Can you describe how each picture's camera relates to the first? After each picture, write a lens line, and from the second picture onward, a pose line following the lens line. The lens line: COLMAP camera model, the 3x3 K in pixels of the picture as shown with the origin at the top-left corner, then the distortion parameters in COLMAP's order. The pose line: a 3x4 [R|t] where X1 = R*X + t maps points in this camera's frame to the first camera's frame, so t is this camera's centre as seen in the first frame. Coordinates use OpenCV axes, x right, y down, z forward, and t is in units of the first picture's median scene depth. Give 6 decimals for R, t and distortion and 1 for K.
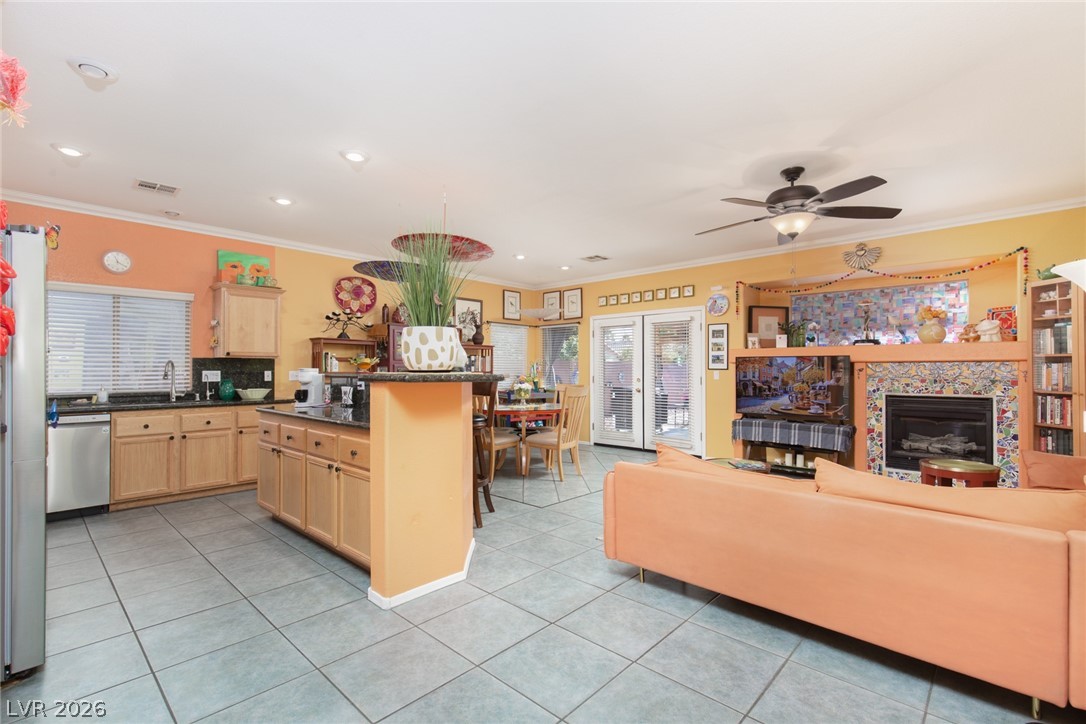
lens RADIAL K [[499.8, 0, 557.1], [0, 499.8, 364.9], [0, 0, 1]] dist [0.000524, -0.000631]
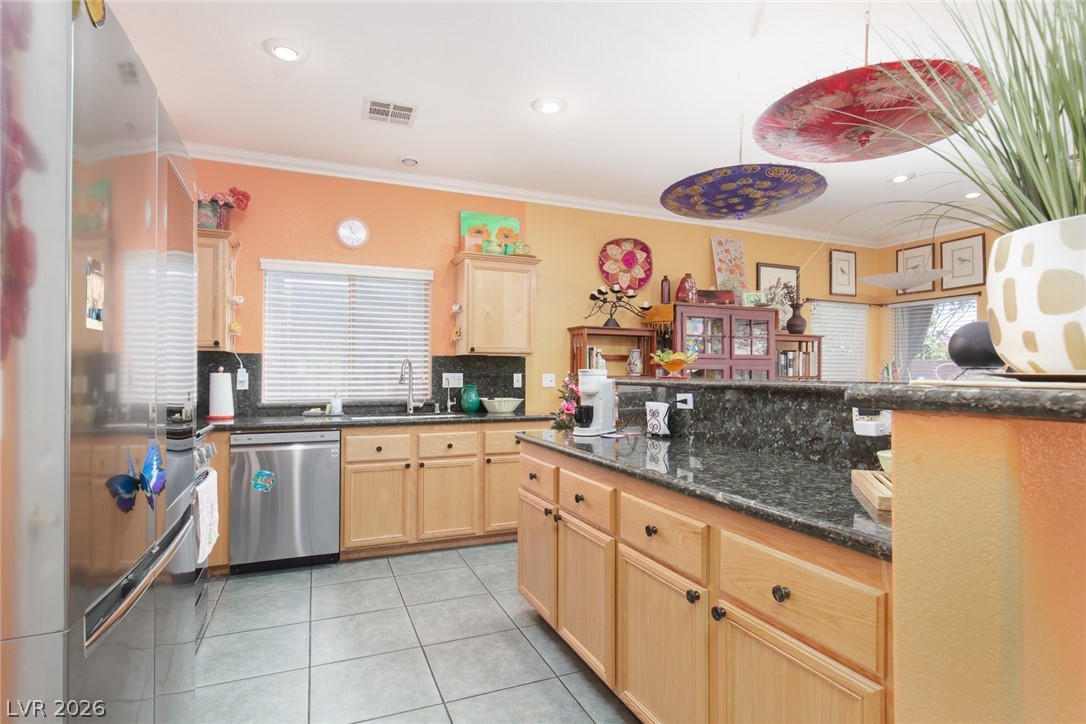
lens RADIAL K [[553.1, 0, 543.0], [0, 553.1, 362.0], [0, 0, 1]] dist [-0.000220, -0.000024]
pose [[0.907325, -0.004367, -0.420406, -0.226415], [0.000127, 0.999949, -0.010114, 0.003575], [0.420429, 0.009124, 0.907280, 0.313261]]
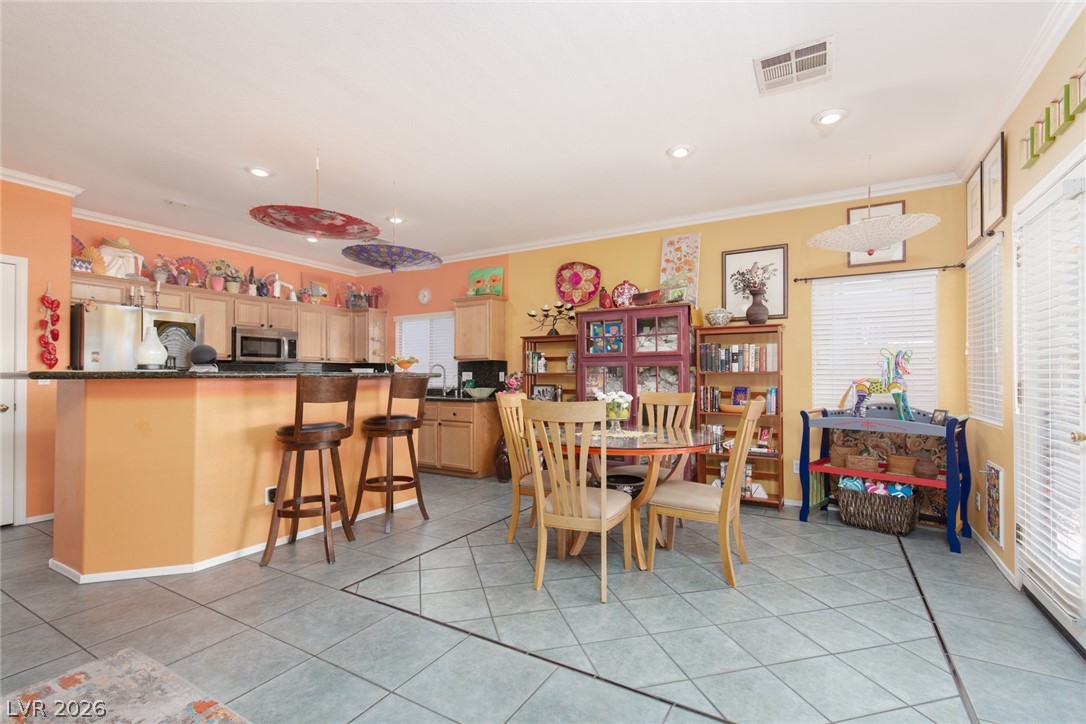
lens RADIAL K [[488.6, 0, 522.9], [0, 488.6, 374.0], [0, 0, 1]] dist [0.000942, -0.000085]
pose [[0.186061, -0.005736, -0.982522, 0.499294], [0.010178, 0.999941, -0.003910, 0.022482], [0.982486, -0.009272, 0.186108, 0.923963]]
